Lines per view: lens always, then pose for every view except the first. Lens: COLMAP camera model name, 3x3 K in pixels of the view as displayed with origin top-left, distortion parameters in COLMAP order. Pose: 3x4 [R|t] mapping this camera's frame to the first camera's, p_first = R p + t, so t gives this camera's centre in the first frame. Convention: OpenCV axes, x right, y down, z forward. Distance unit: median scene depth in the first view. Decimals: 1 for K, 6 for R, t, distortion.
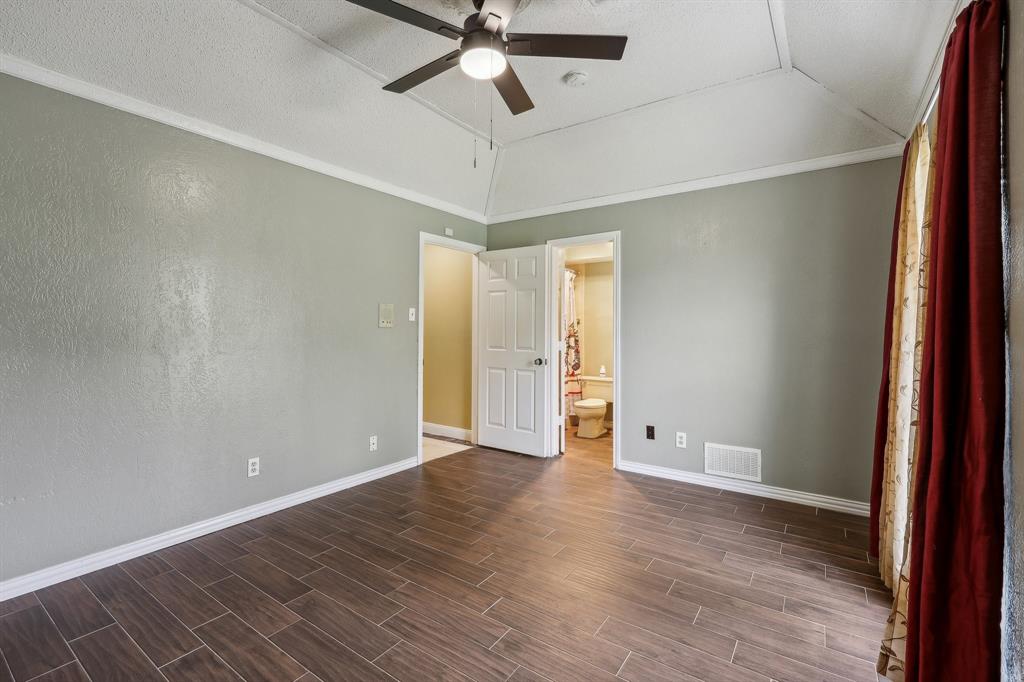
lens RADIAL K [[444.3, 0, 513.7], [0, 444.3, 331.8], [0, 0, 1]] dist [0.001258, -0.000154]
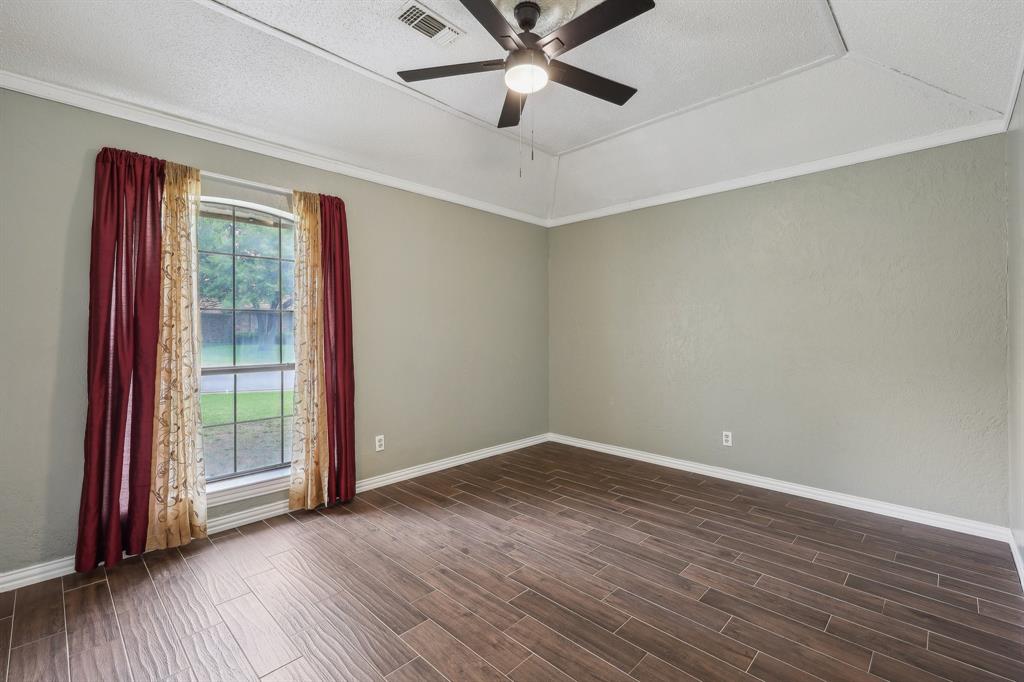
lens RADIAL K [[444.3, 0, 513.7], [0, 444.3, 331.8], [0, 0, 1]] dist [0.001258, -0.000154]
pose [[-0.986019, -0.003567, 0.166594, -0.218814], [-0.002871, 0.999986, 0.004414, -0.001970], [-0.166607, 0.003874, -0.986016, 2.040627]]
